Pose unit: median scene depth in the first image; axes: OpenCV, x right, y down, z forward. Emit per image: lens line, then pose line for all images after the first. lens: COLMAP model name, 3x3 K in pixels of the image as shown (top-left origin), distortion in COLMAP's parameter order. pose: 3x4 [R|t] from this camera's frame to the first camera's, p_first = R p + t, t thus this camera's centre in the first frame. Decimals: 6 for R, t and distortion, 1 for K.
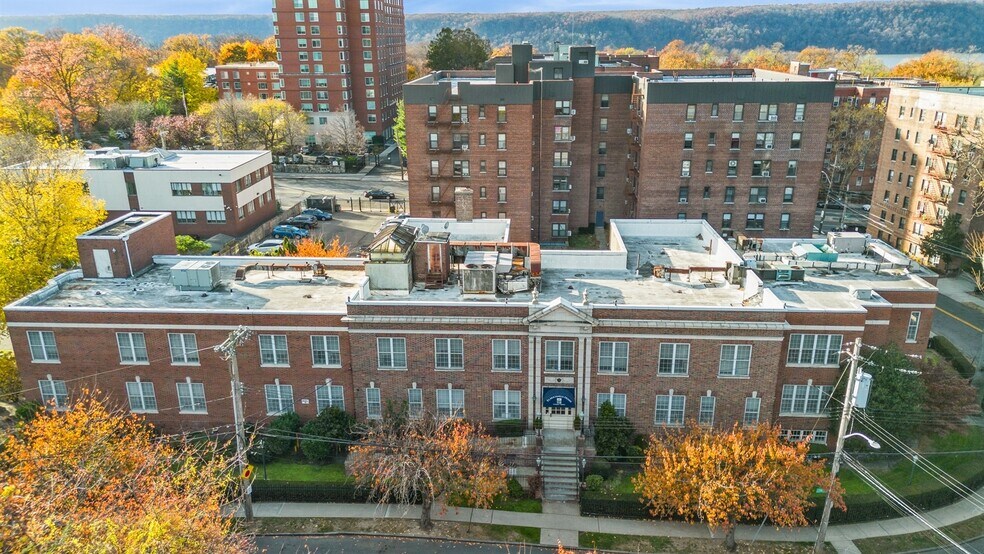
lens RADIAL K [[693.8, 0, 497.6], [0, 693.8, 279.5], [0, 0, 1]] dist [0.063574, -0.052684]
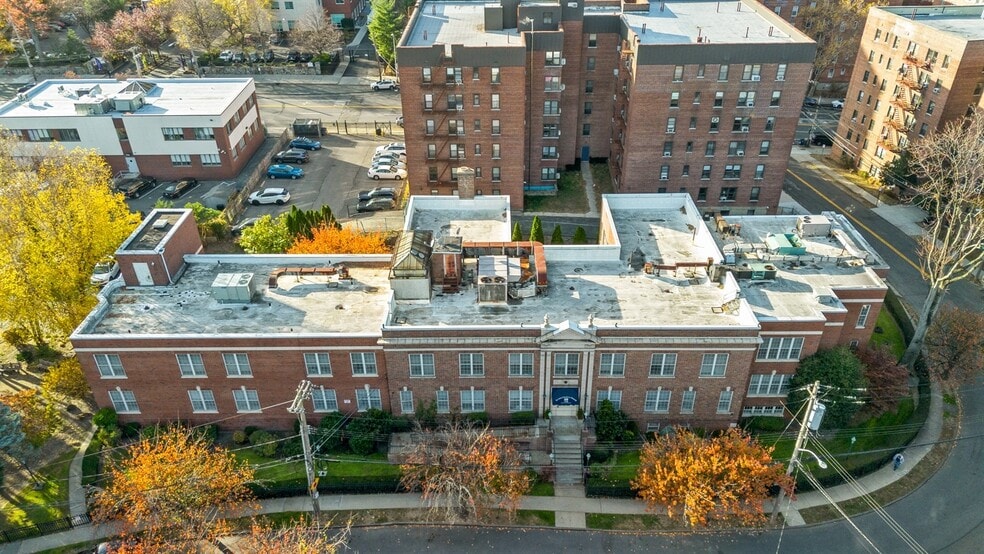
lens RADIAL K [[693.8, 0, 497.8], [0, 693.8, 273.7], [0, 0, 1]] dist [0.063574, -0.052684]
pose [[0.998443, -0.030952, 0.046403, -0.066663], [0.019419, 0.972753, 0.231029, -0.272106], [-0.052289, -0.229768, 0.971840, -0.084965]]
